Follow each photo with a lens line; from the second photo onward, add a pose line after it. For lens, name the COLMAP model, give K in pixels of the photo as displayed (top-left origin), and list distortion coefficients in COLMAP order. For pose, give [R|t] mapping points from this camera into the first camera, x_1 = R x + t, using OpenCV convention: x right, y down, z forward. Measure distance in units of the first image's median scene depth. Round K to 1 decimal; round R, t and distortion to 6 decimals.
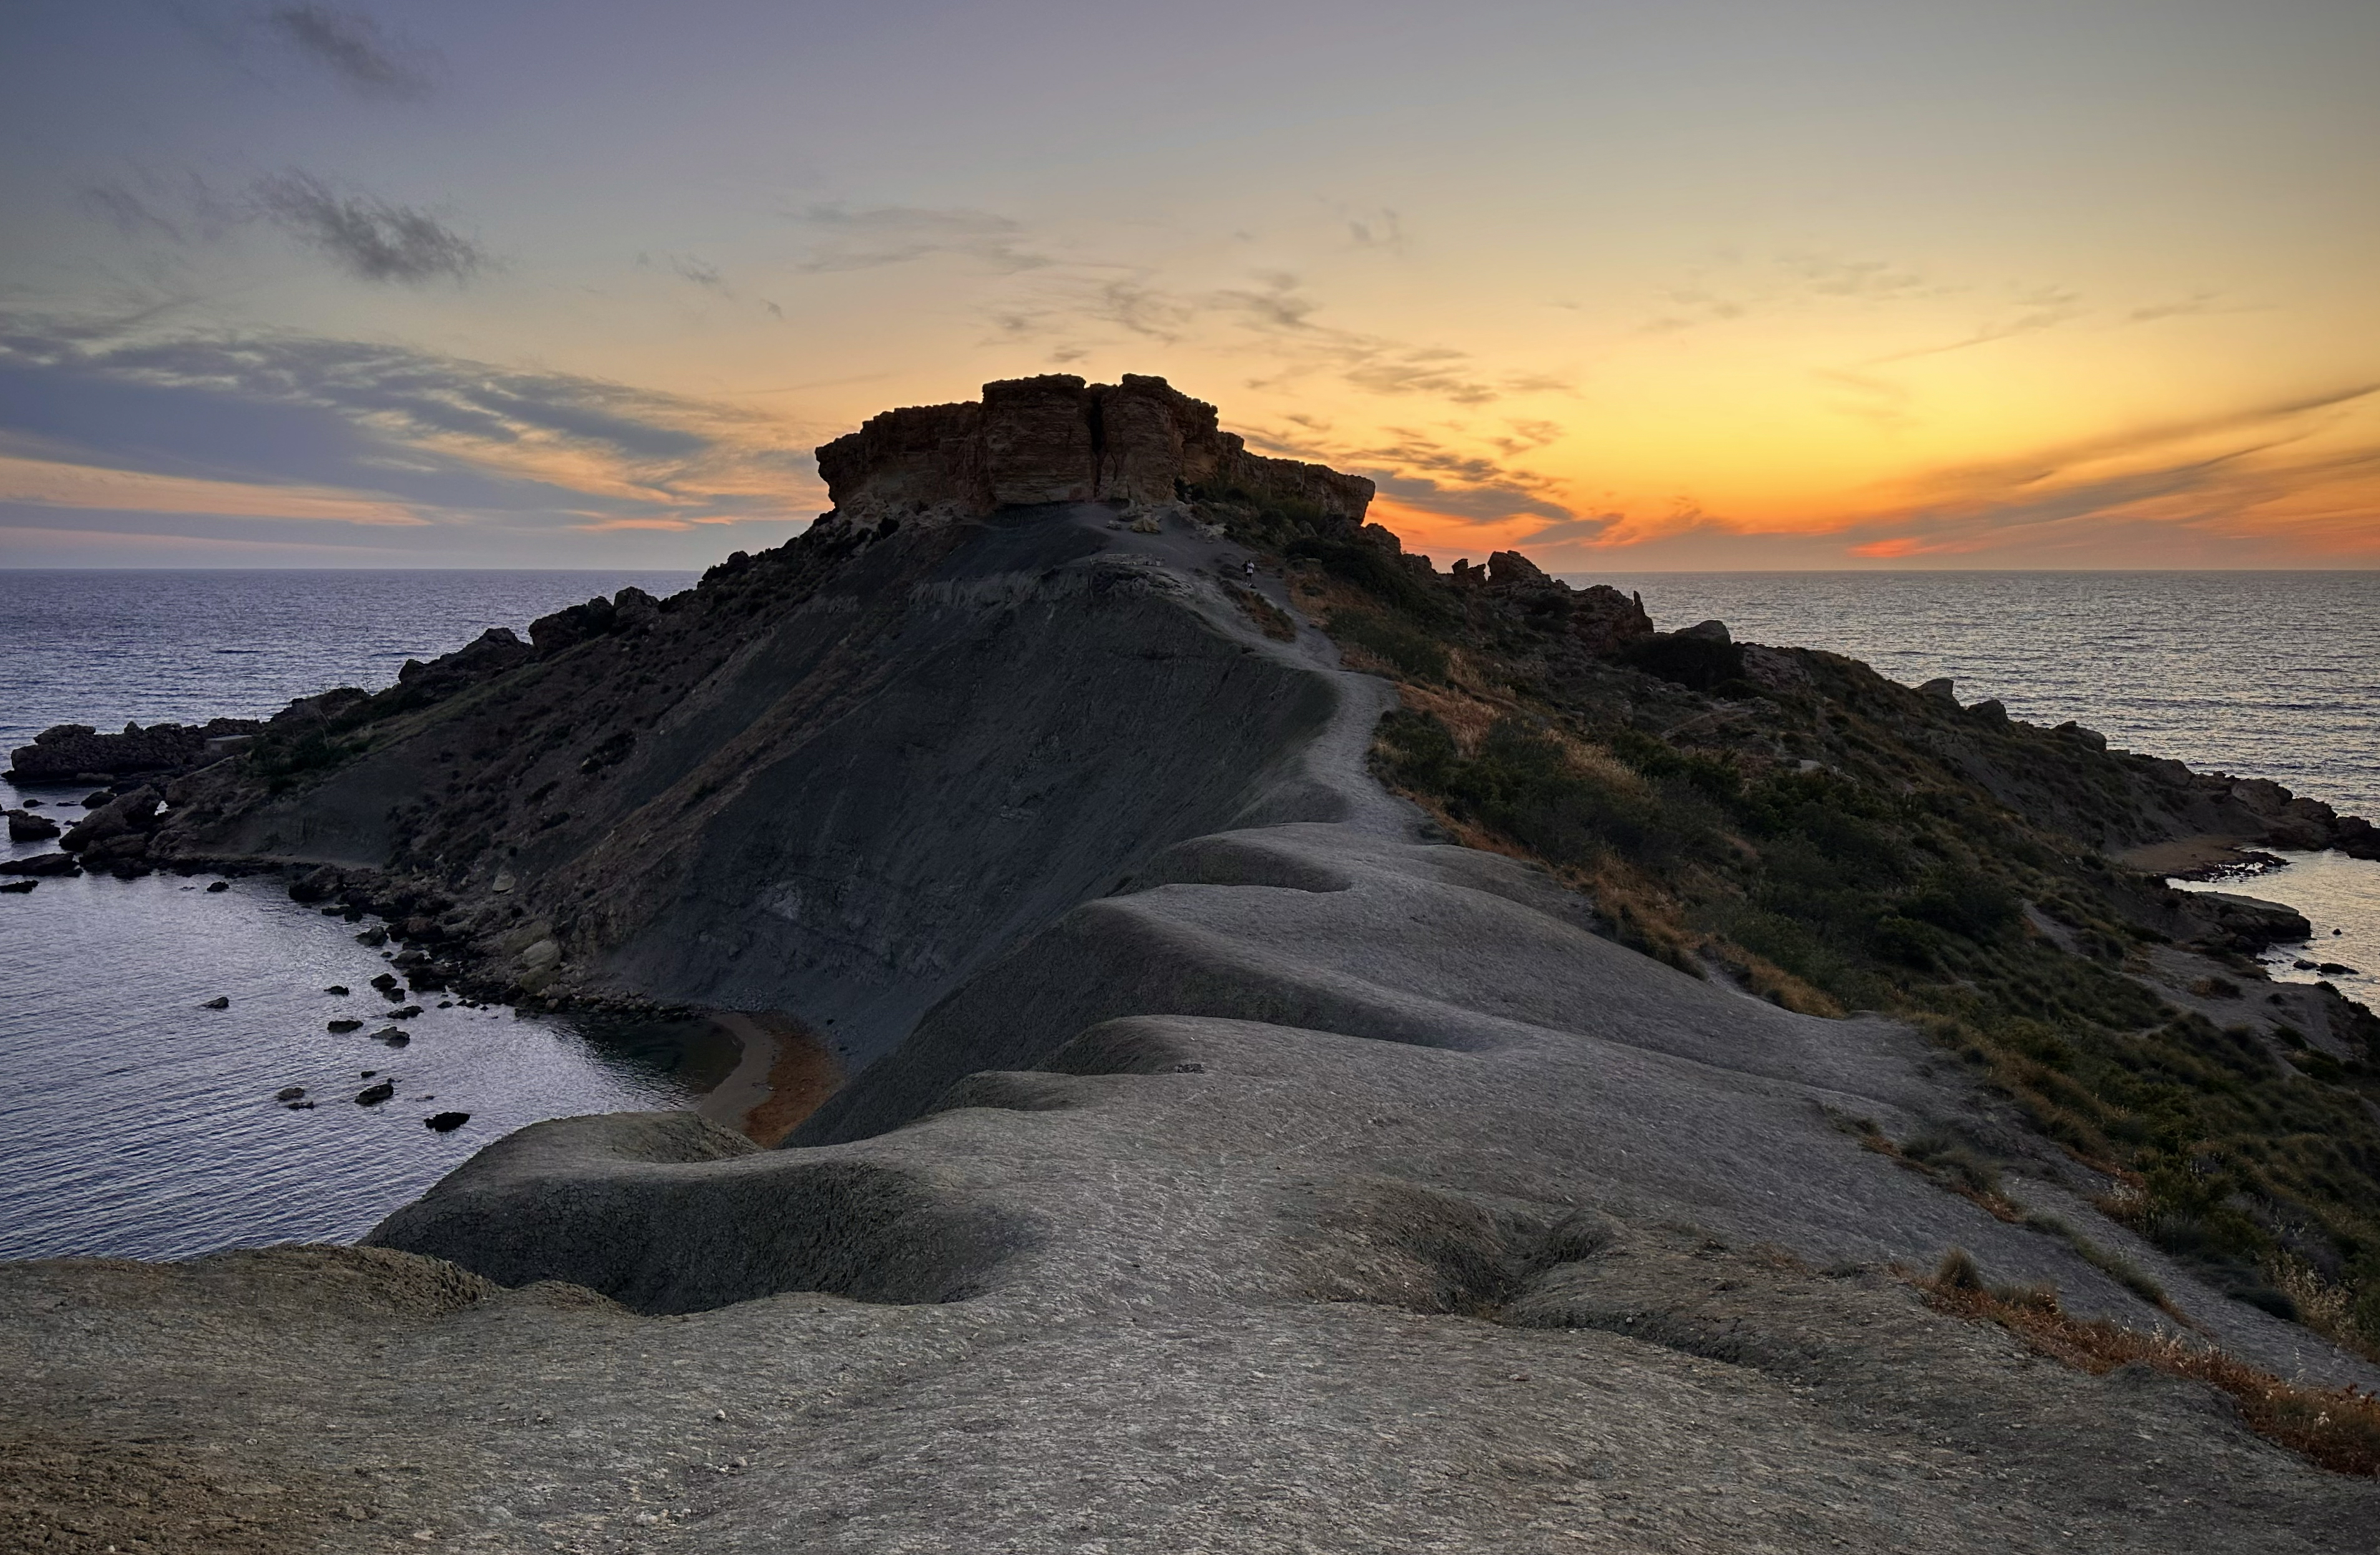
lens RADIAL K [[1794.6, 0, 1191.0], [0, 1794.6, 775.3], [0, 0, 1]] dist [0.004517, -0.001971]
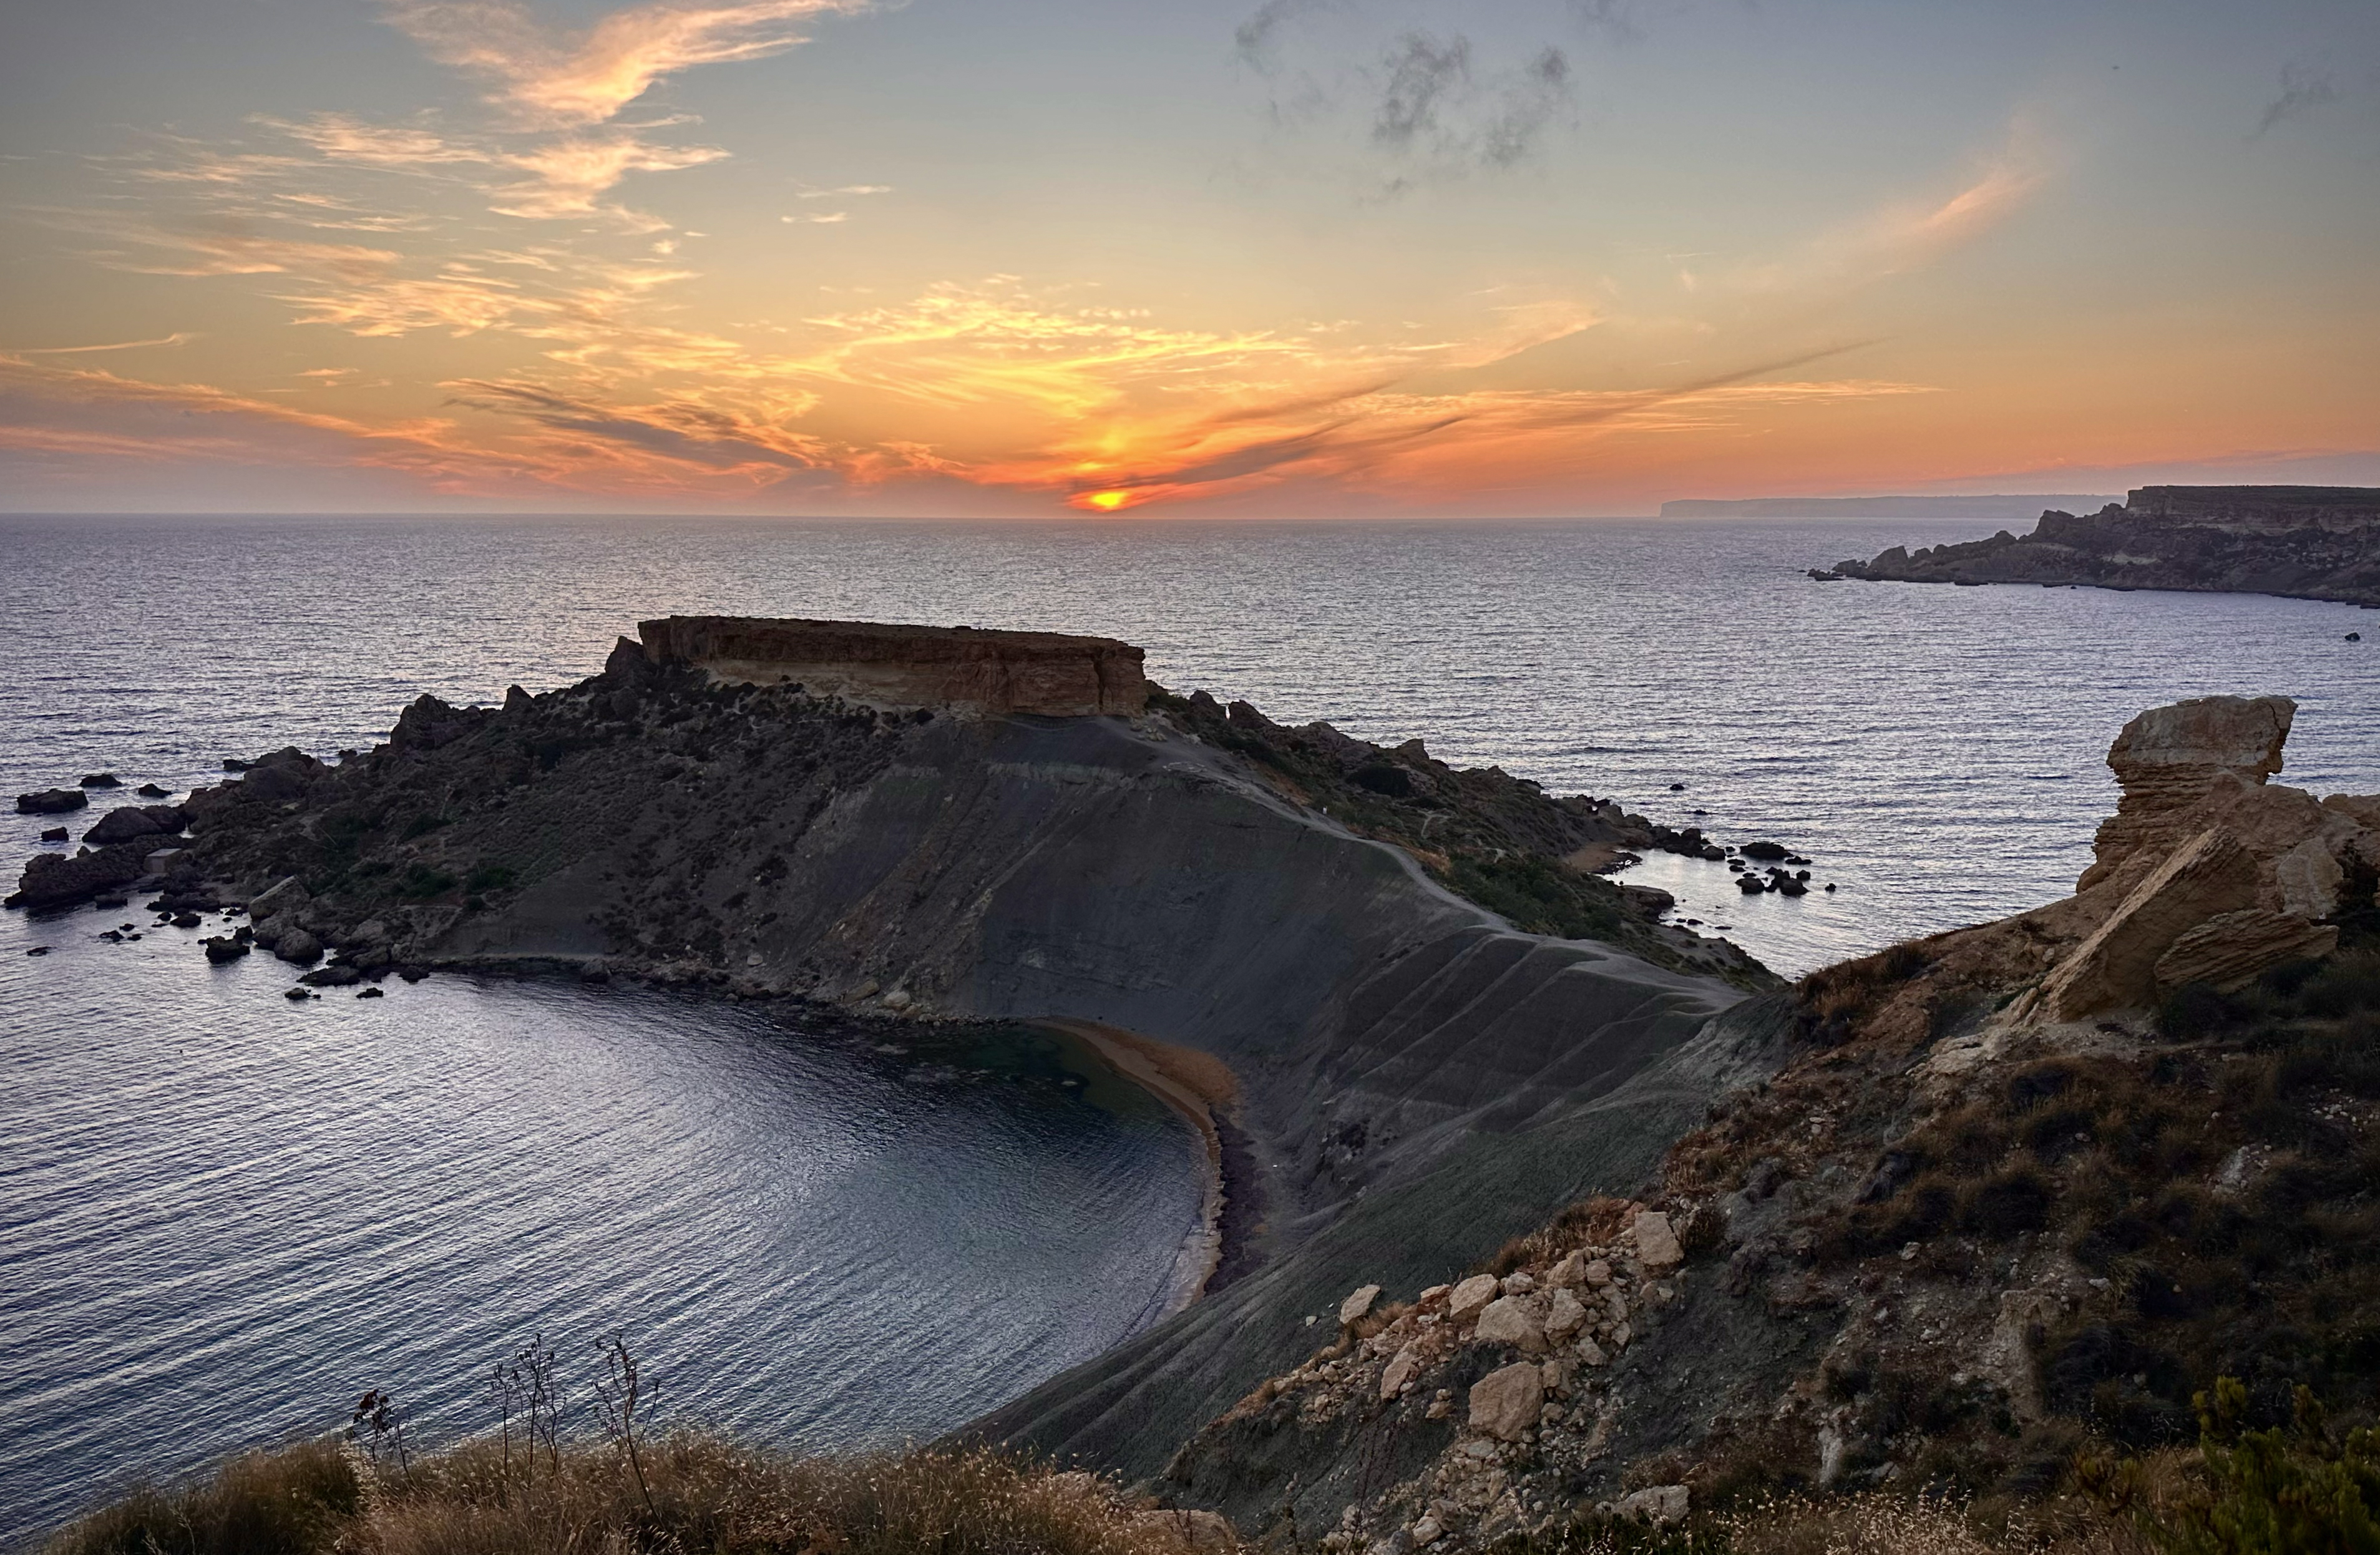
lens RADIAL K [[1794.6, 0, 1189.8], [0, 1794.6, 778.7], [0, 0, 1]] dist [0.004517, -0.001971]
pose [[0.925955, -0.053276, 0.373856, -0.643343], [0.044684, 0.998501, 0.031618, -0.143589], [-0.374980, -0.012572, 0.926948, -0.677965]]
